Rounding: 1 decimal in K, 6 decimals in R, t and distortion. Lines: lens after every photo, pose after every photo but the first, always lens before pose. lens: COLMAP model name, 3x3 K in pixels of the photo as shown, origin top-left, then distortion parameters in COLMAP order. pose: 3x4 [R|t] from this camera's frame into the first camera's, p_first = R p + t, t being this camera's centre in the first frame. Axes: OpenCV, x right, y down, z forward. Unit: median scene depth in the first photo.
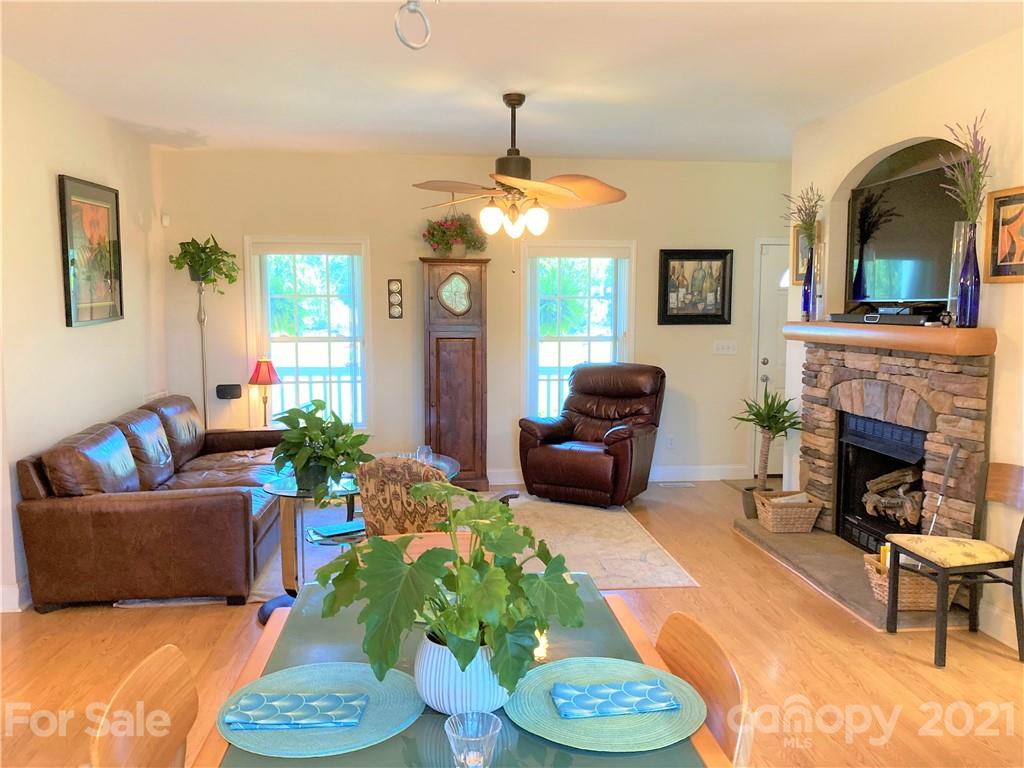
lens RADIAL K [[838.5, 0, 519.3], [0, 838.5, 389.4], [0, 0, 1]] dist [0.038798, -0.054639]
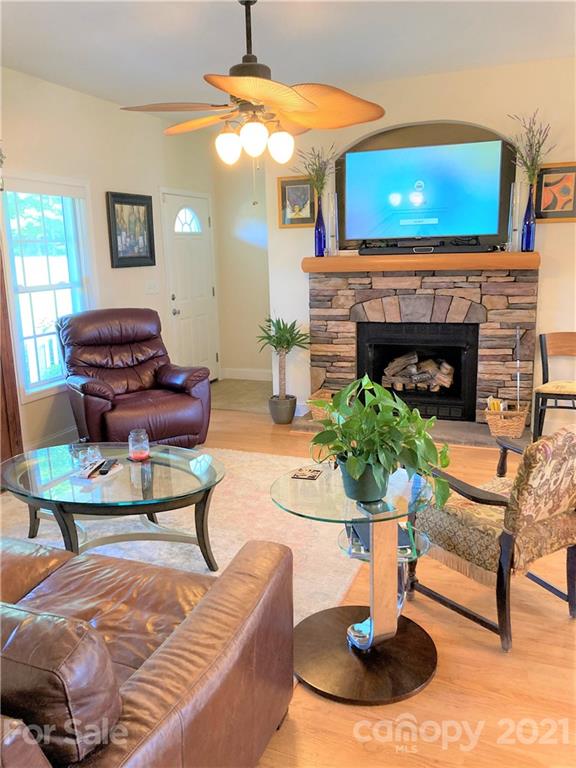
lens RADIAL K [[628.8, 0, 291.9], [0, 628.8, 377.0], [0, 0, 1]] dist [0.038798, -0.054639]
pose [[0.467284, -0.187547, 0.863986, -0.600130], [0.113073, 0.981893, 0.151986, -0.058343], [-0.876847, 0.026673, 0.480030, 0.663788]]
